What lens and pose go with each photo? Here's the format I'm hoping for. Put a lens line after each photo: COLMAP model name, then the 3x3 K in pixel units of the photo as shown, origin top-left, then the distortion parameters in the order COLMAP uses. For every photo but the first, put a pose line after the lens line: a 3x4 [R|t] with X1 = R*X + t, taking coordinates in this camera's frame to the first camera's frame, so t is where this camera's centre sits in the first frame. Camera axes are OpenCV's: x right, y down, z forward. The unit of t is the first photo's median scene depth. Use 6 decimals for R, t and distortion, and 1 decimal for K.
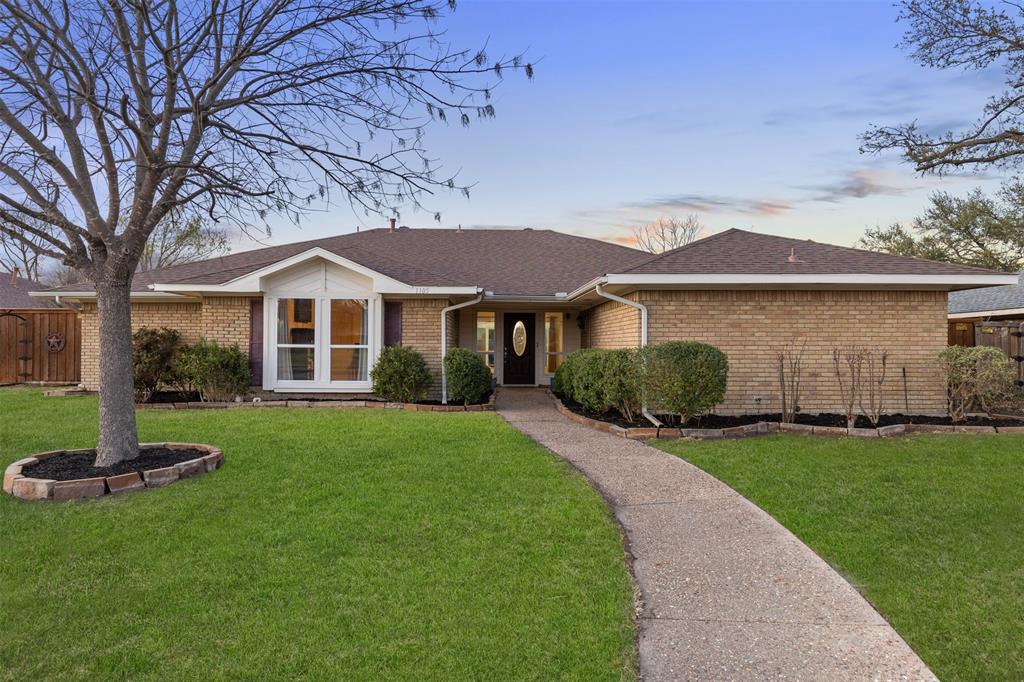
lens RADIAL K [[650.3, 0, 512.0], [0, 650.3, 341.0], [0, 0, 1]] dist [0.003168, 0.001152]
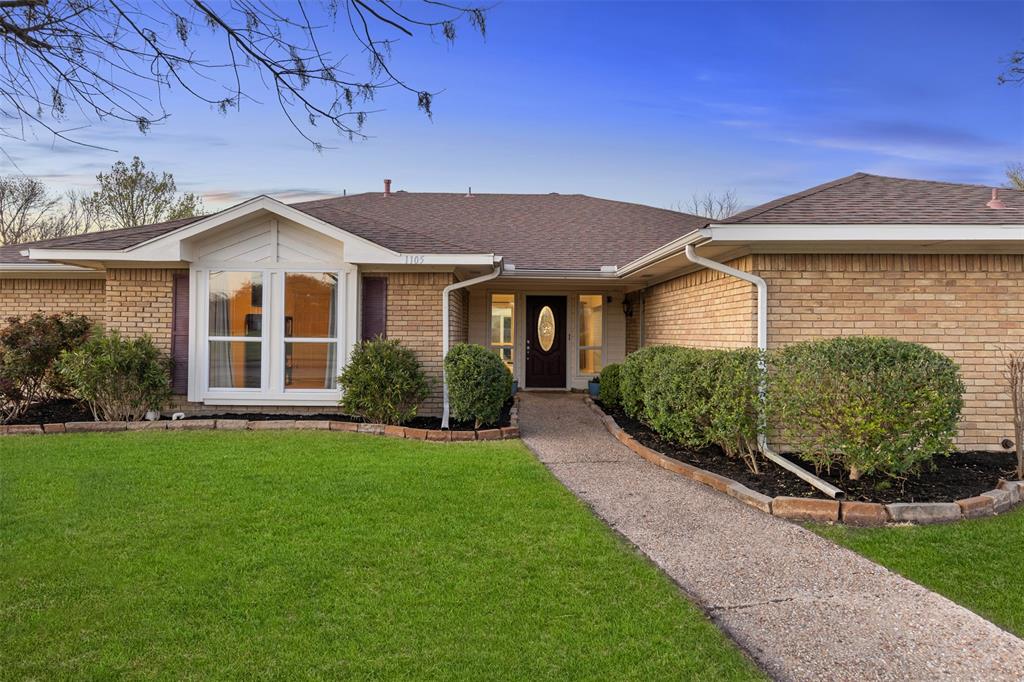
lens RADIAL K [[650.3, 0, 512.0], [0, 650.3, 341.0], [0, 0, 1]] dist [0.003168, 0.001152]
pose [[0.999853, 0.003243, -0.016848, -0.022070], [-0.002939, 0.999834, 0.018003, -0.003938], [0.016903, -0.017951, 0.999696, 0.305996]]
